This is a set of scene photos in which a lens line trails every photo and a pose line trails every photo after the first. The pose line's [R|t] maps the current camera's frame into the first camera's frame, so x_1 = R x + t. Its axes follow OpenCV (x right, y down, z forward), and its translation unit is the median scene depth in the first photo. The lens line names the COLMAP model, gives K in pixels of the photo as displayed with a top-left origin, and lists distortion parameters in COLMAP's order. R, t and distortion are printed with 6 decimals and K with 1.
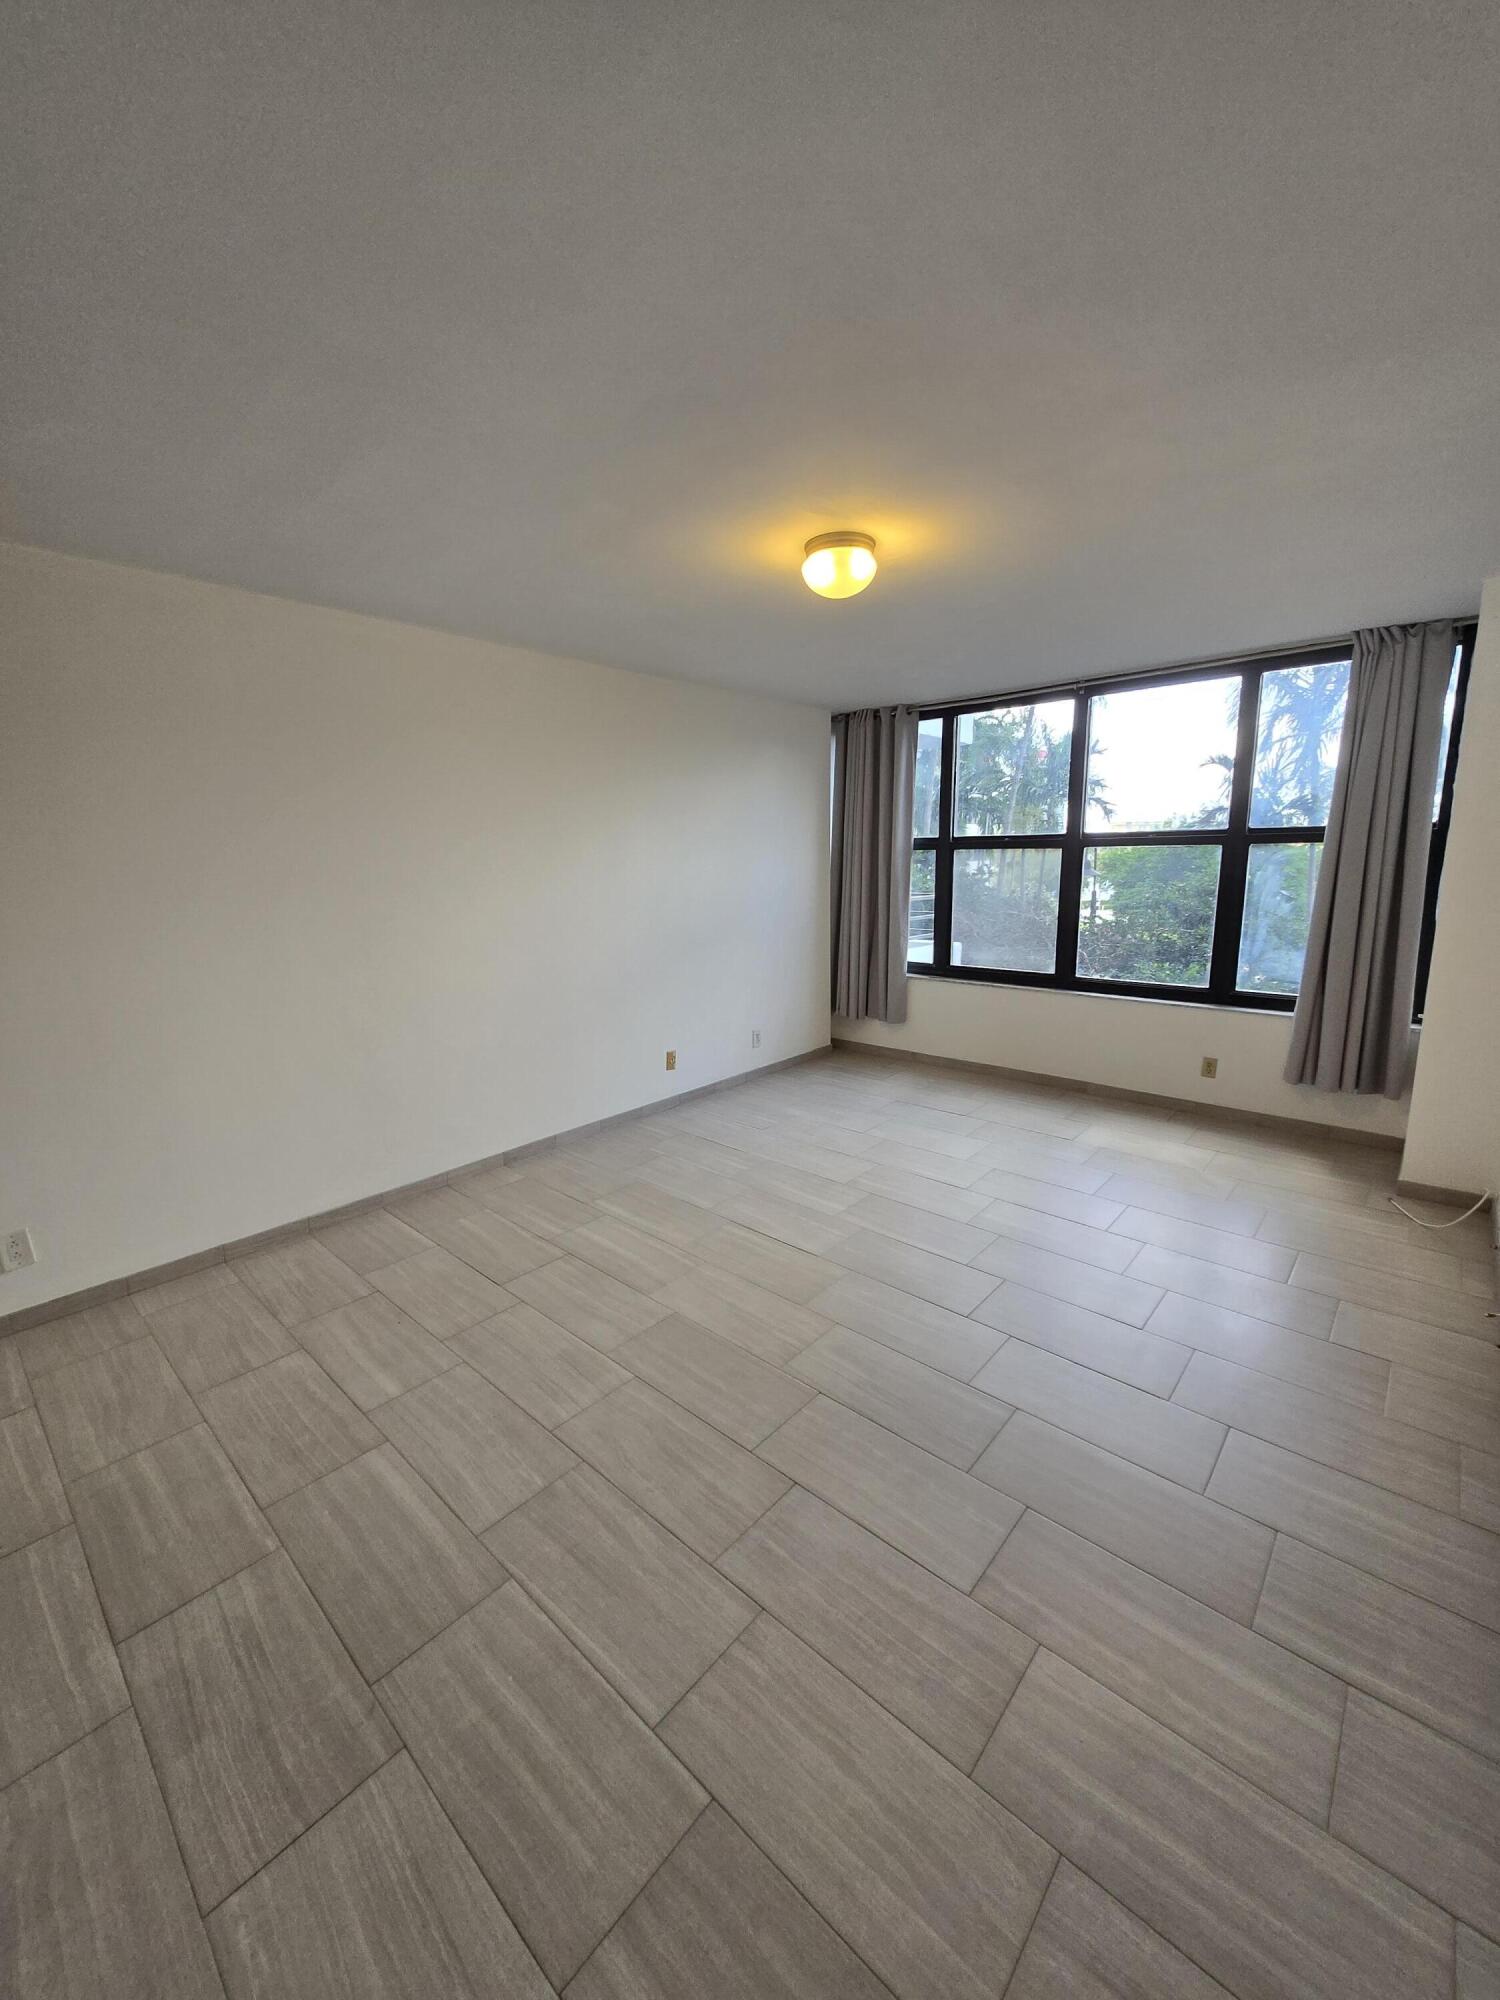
lens RADIAL K [[782.8, 0, 738.3], [0, 782.8, 1004.2], [0, 0, 1]] dist [0.002443, -0.001233]
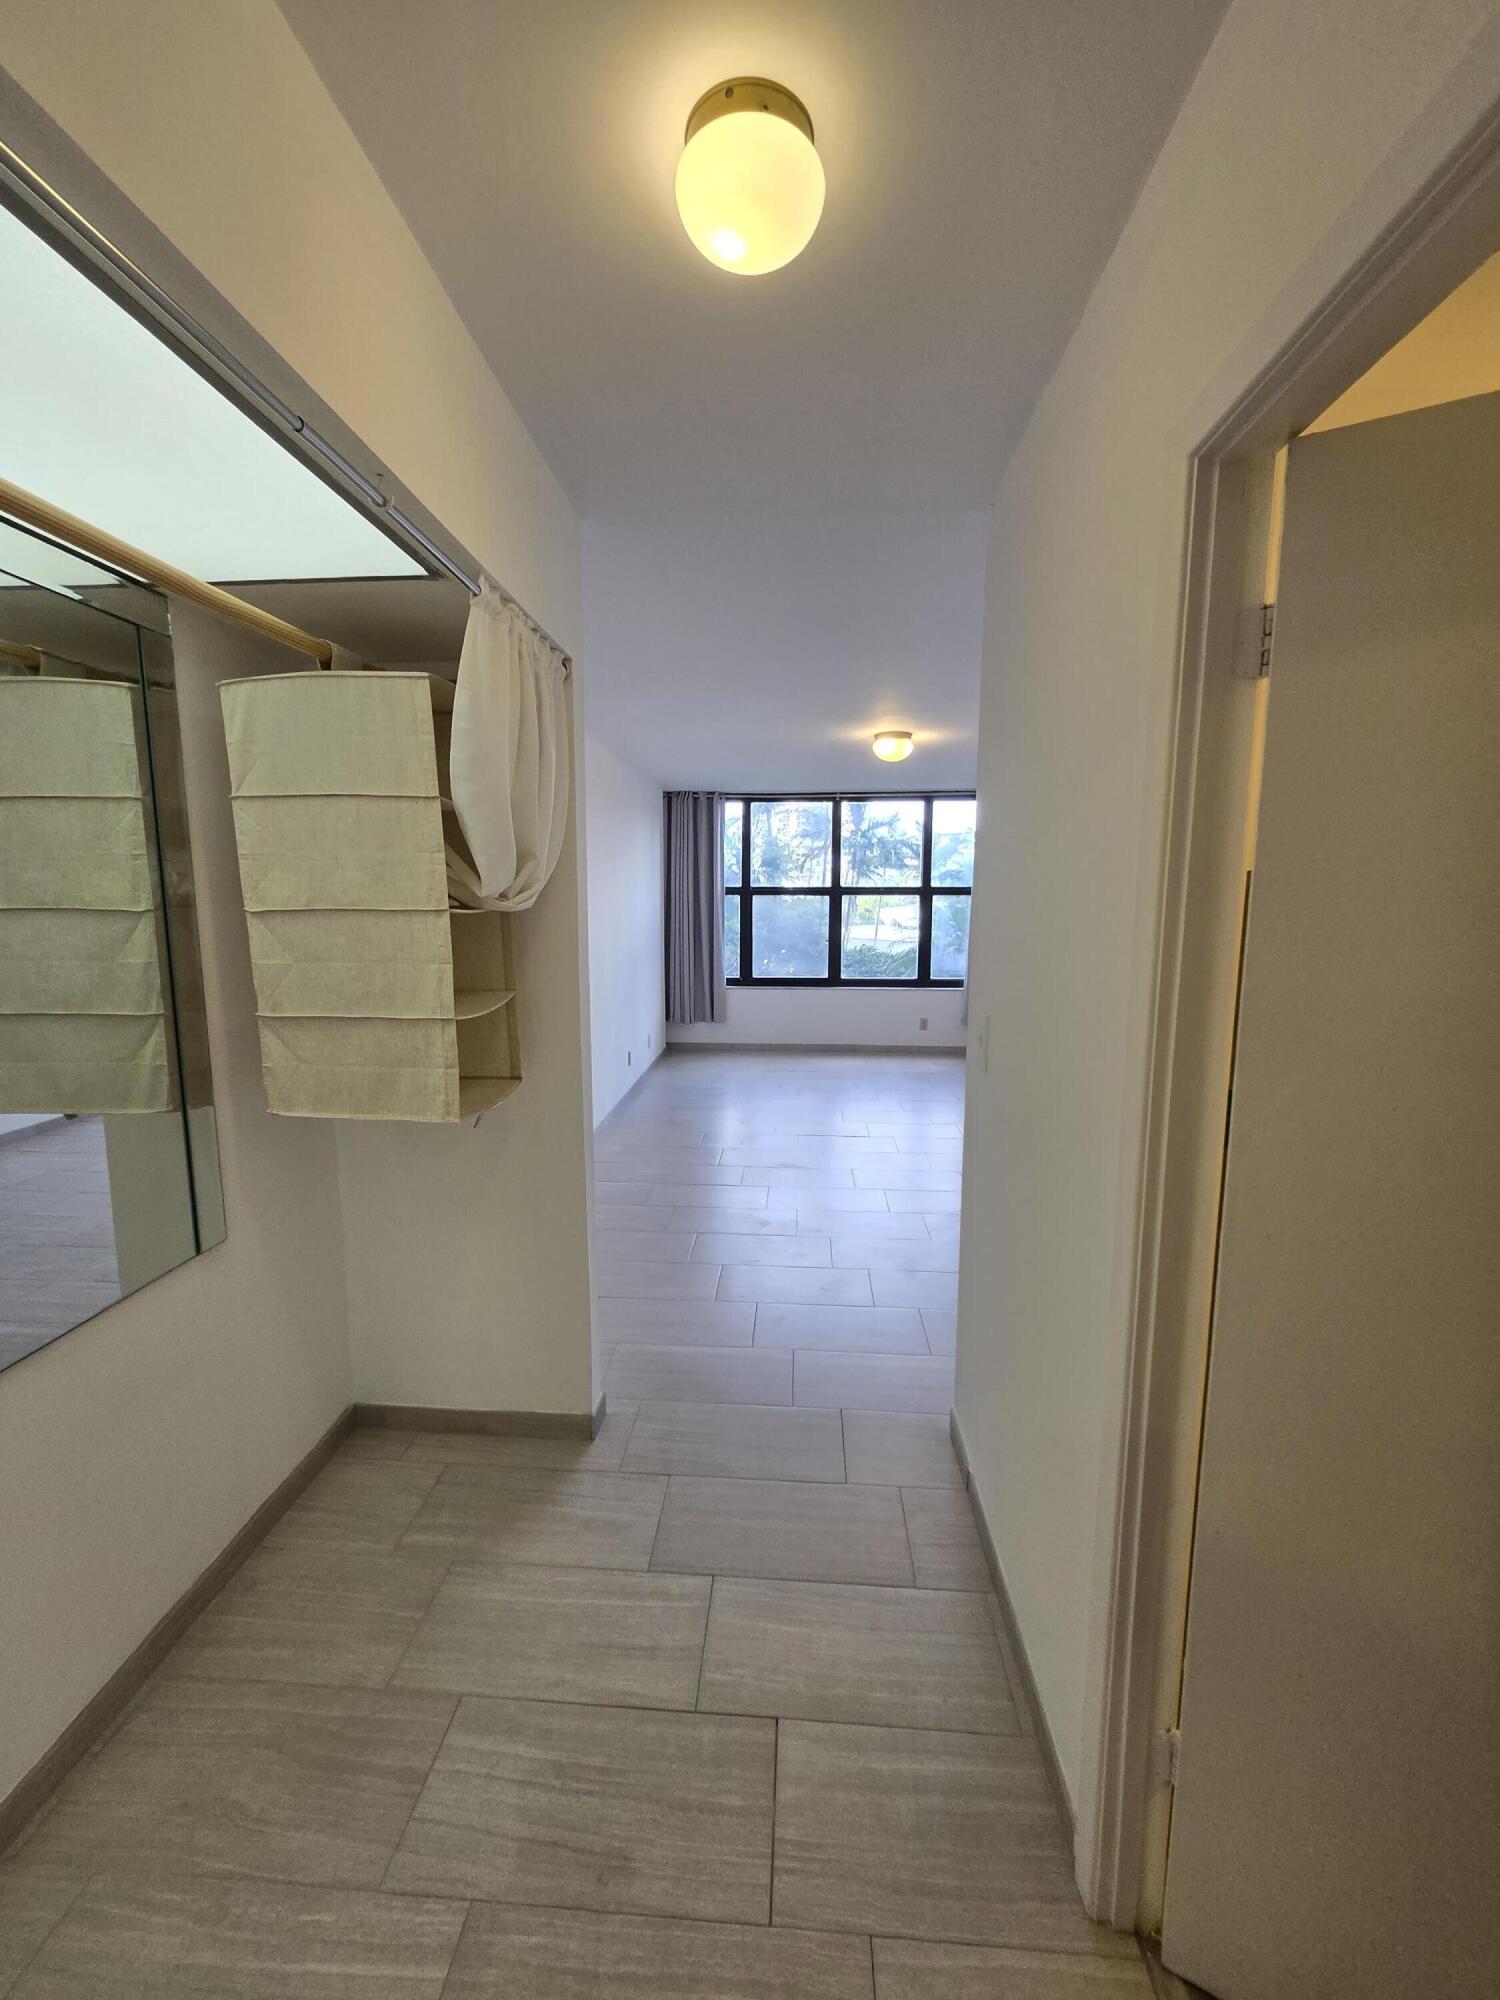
lens RADIAL K [[782.8, 0, 738.4], [0, 782.8, 1002.3], [0, 0, 1]] dist [0.002443, -0.001233]
pose [[0.788715, -0.065896, 0.611217, -1.009017], [0.102637, 0.994399, -0.025235, 0.045262], [-0.606131, 0.082637, 0.791060, -0.147048]]
